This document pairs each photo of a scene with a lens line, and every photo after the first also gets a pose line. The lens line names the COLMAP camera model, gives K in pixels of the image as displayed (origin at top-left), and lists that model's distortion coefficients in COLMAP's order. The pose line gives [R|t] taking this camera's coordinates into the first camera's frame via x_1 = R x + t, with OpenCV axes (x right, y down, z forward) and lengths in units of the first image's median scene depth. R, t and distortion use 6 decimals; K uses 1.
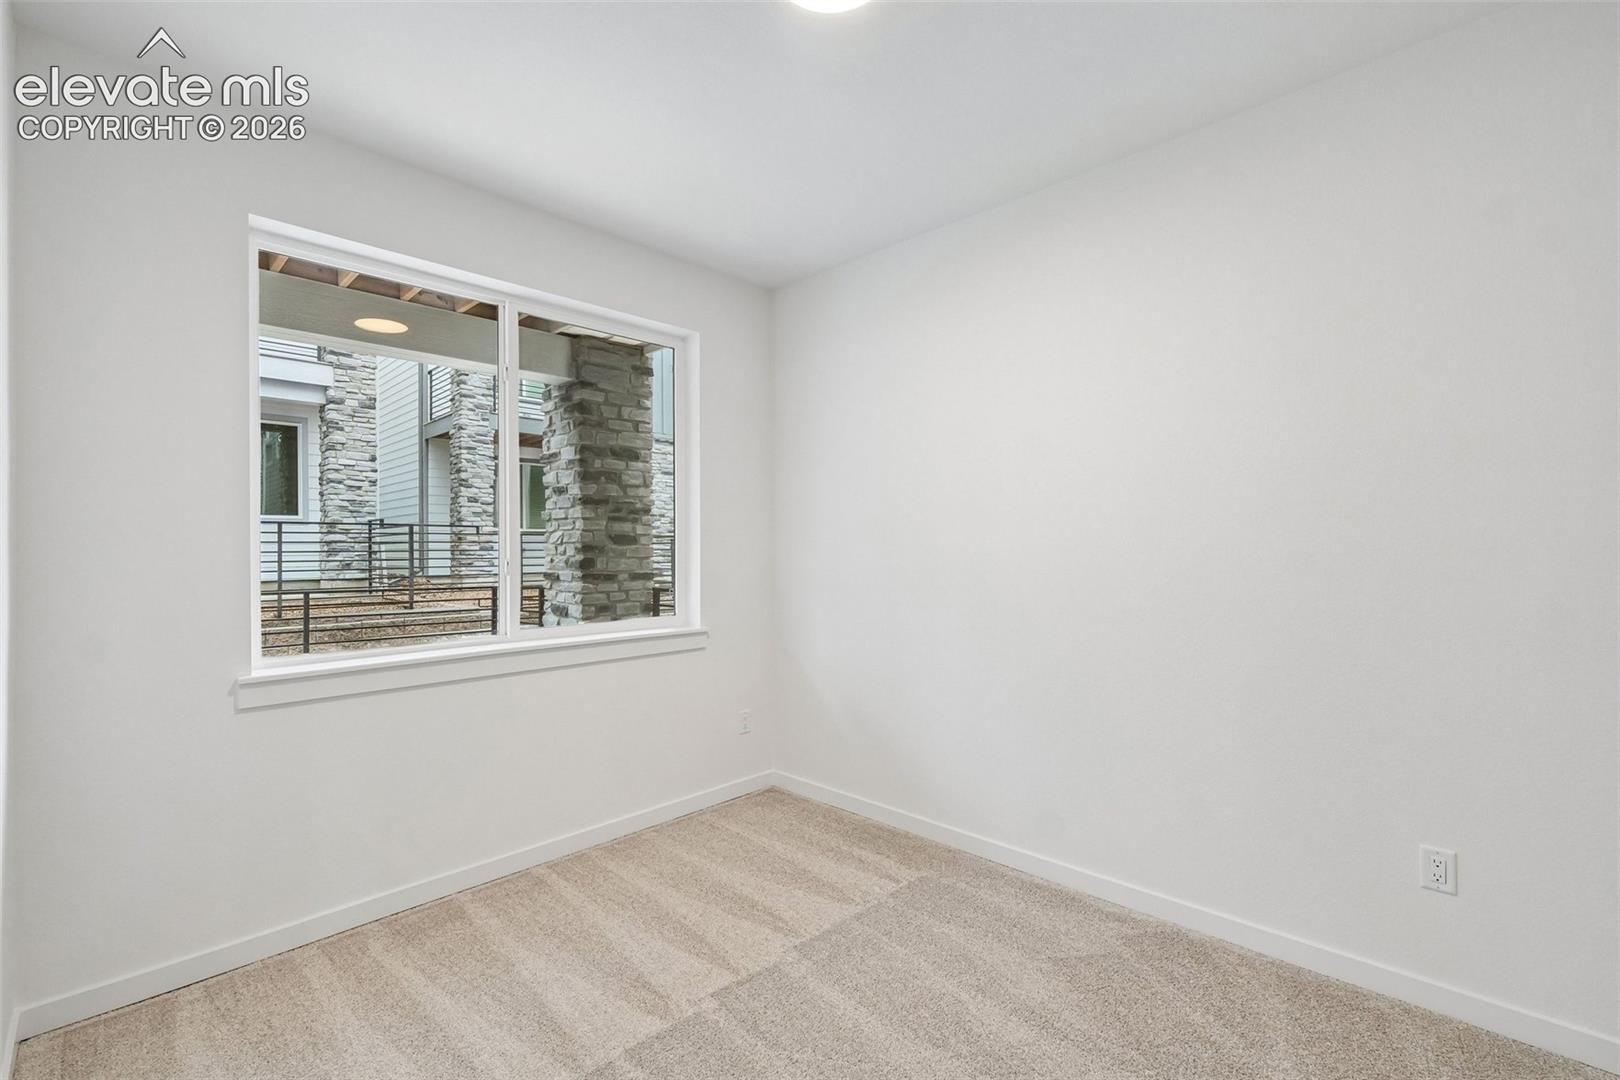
lens RADIAL K [[692.0, 0, 809.7], [0, 692.0, 548.2], [0, 0, 1]] dist [0.000568, 0.000243]
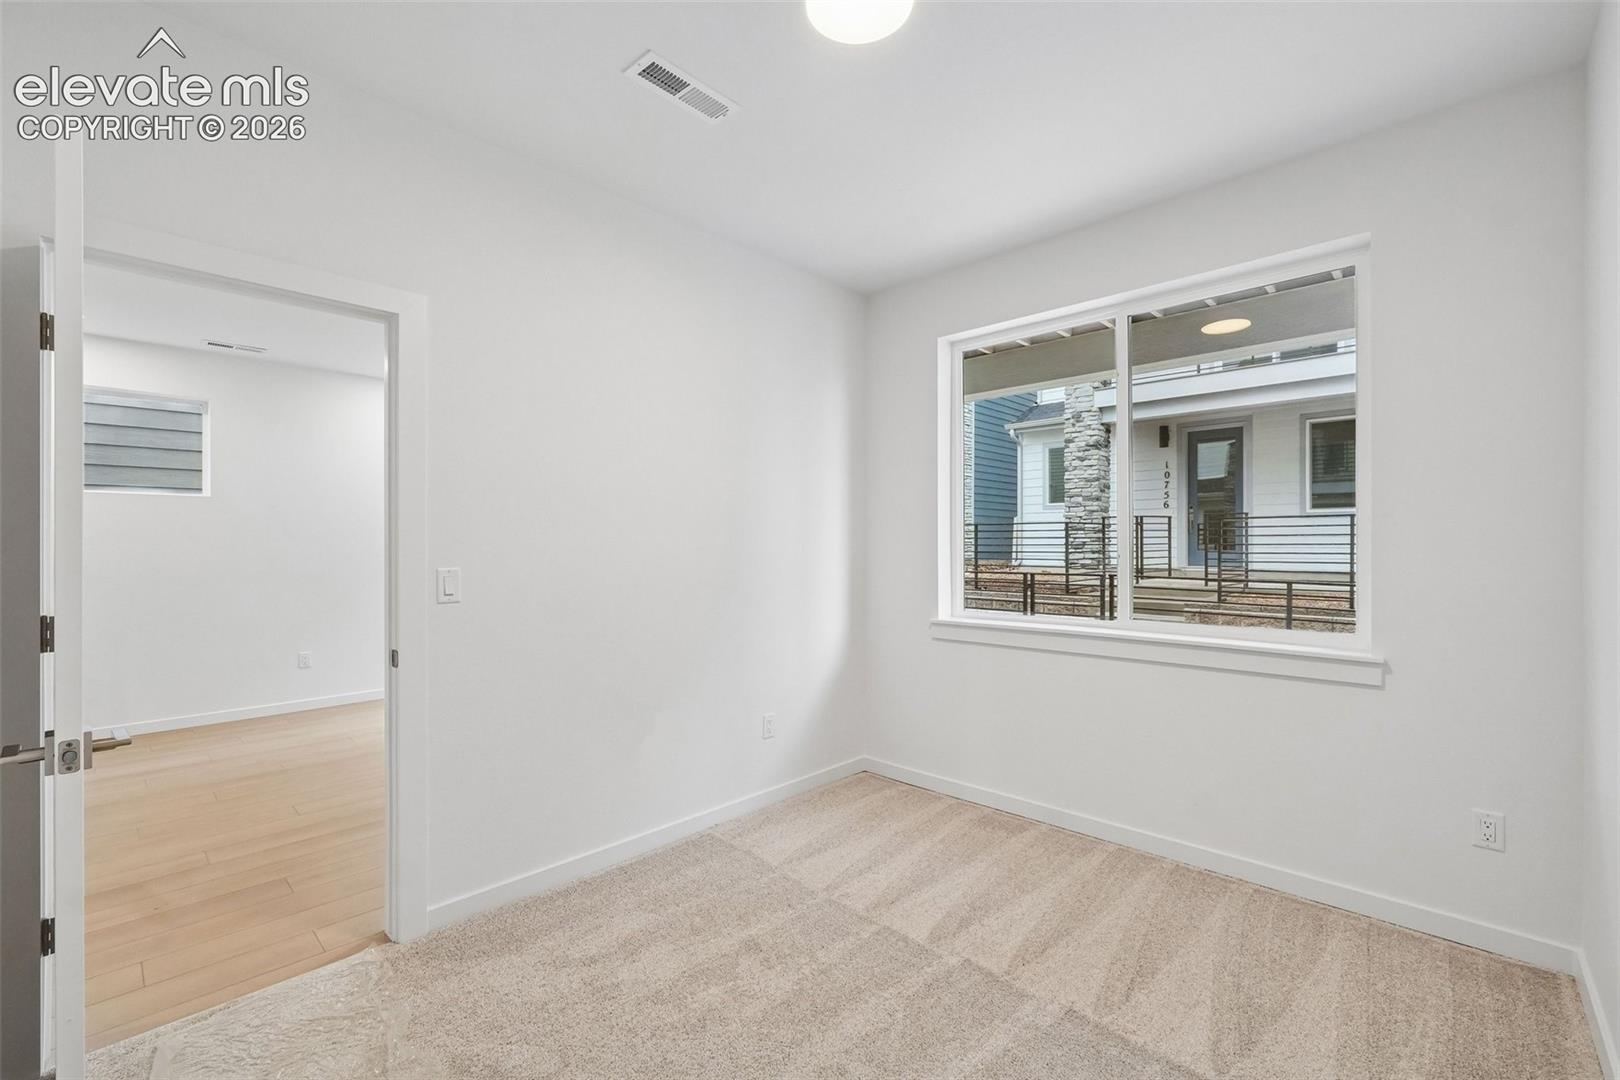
lens RADIAL K [[695.7, 0, 816.3], [0, 695.7, 544.9], [0, 0, 1]] dist [-0.006869, 0.000359]
pose [[0.001396, 0.003901, -0.999991, 0.658436], [0.003787, 0.999985, 0.003906, -0.001210], [0.999992, -0.003792, 0.001382, 0.544908]]
